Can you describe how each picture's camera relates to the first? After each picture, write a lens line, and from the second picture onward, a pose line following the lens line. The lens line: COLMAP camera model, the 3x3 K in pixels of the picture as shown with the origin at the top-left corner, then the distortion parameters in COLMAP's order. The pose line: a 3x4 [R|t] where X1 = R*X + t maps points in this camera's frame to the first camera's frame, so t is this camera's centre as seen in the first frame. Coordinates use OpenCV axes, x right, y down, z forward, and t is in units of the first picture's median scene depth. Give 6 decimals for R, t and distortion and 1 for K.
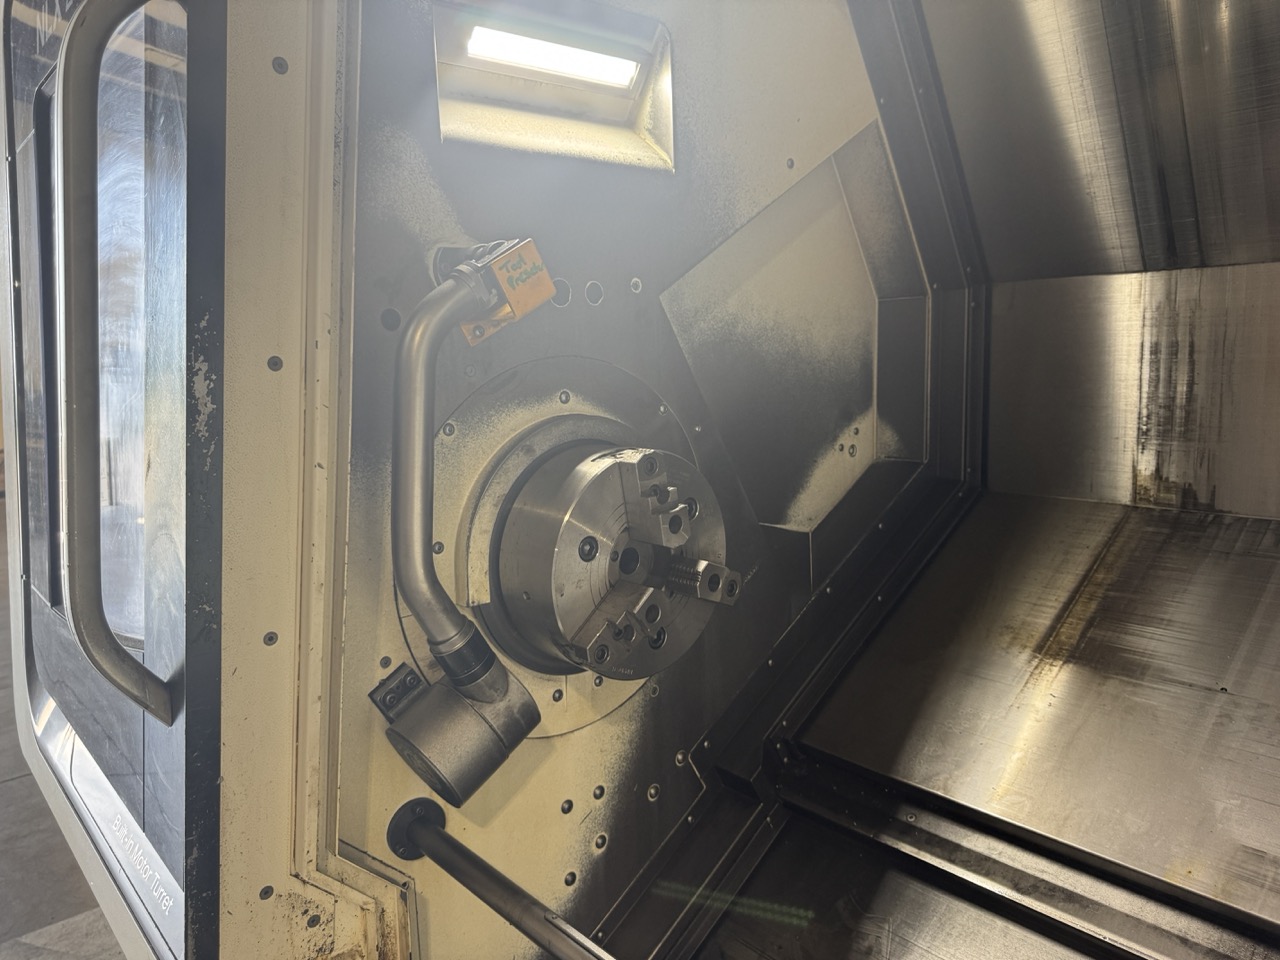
lens RADIAL K [[916.2, 0, 640.0], [0, 916.2, 480.0], [0, 0, 1]] dist [0.000801, -0.001833]
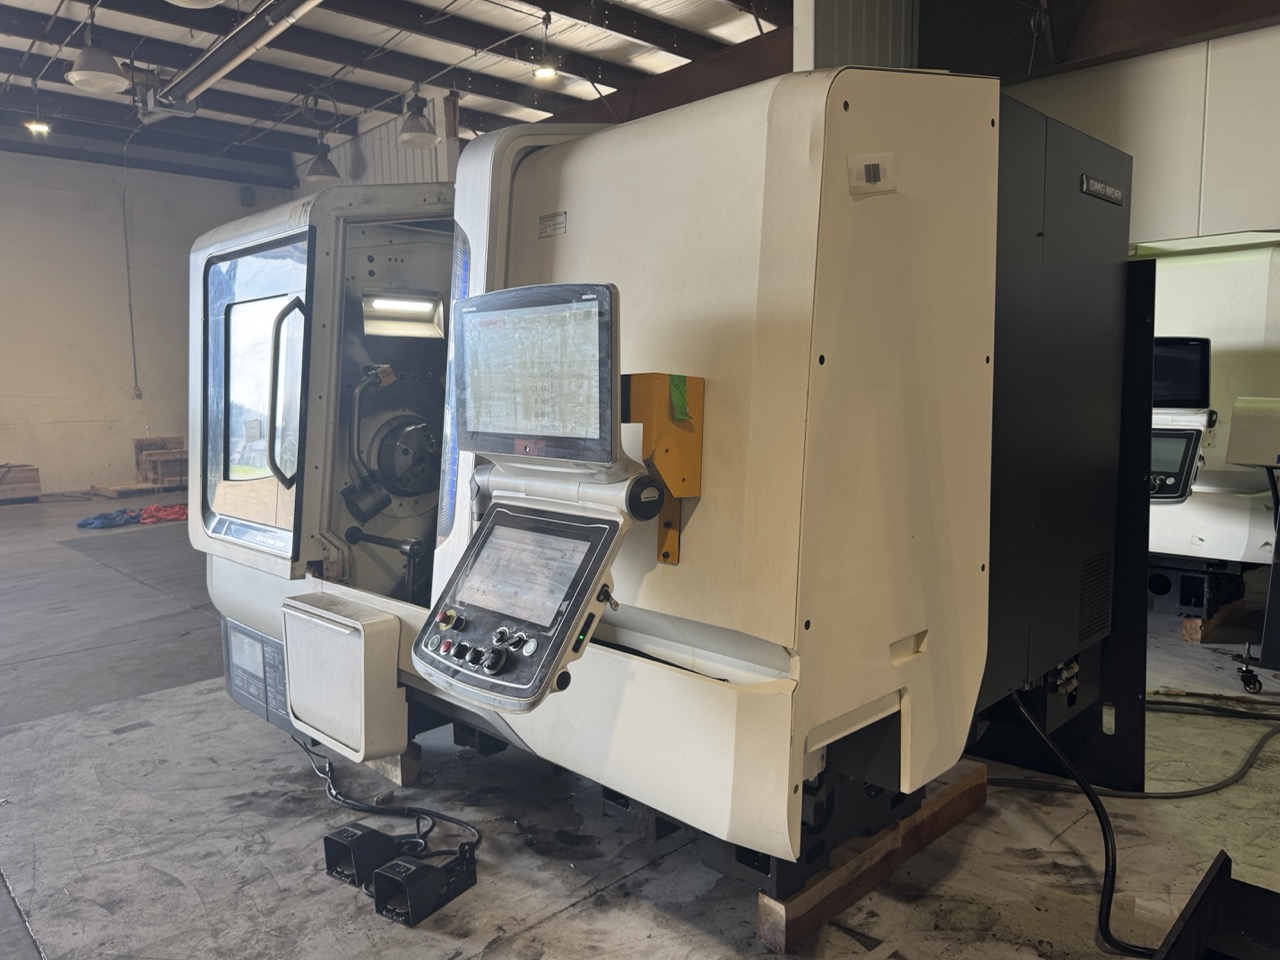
lens RADIAL K [[900.5, 0, 639.8], [0, 900.5, 451.6], [0, 0, 1]] dist [0.000308, 0.001162]
pose [[0.998101, 0.007292, 0.061161, 0.621532], [-0.002302, 0.996690, -0.081266, 0.350313], [-0.061552, 0.080971, 0.994814, -2.456614]]
